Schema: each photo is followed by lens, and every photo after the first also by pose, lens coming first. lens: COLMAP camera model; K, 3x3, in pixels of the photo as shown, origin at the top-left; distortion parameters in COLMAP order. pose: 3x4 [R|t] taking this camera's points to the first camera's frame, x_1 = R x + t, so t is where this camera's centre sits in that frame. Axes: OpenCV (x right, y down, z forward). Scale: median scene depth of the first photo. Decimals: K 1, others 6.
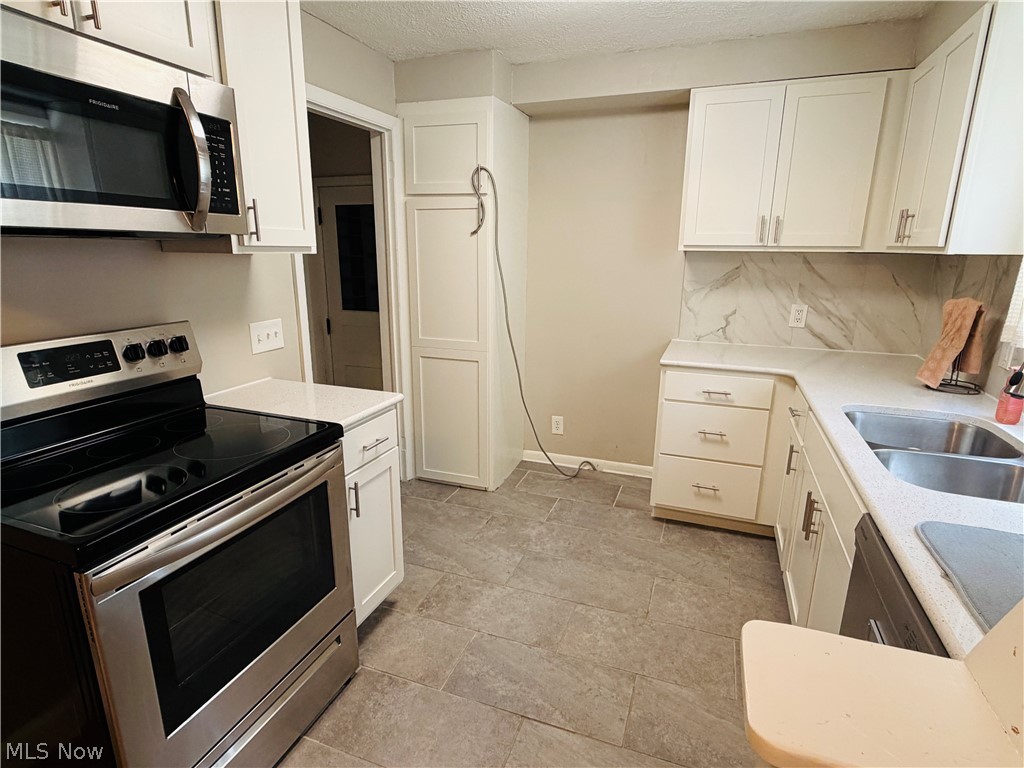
lens RADIAL K [[549.7, 0, 515.3], [0, 549.7, 387.3], [0, 0, 1]] dist [0.005556, -0.003098]
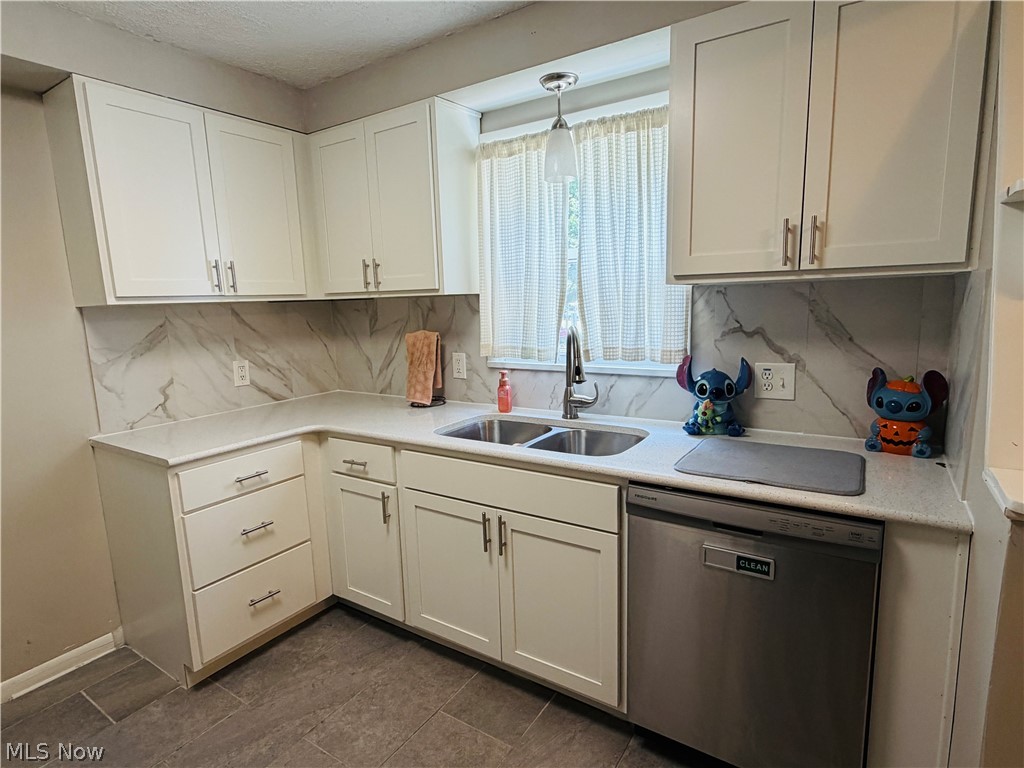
lens RADIAL K [[549.7, 0, 513.0], [0, 549.7, 383.9], [0, 0, 1]] dist [0.005556, -0.003098]
pose [[0.224152, -0.167288, 0.960089, -0.261004], [0.277361, 0.955367, 0.101710, -0.085528], [-0.934252, 0.243493, 0.260547, 0.376705]]
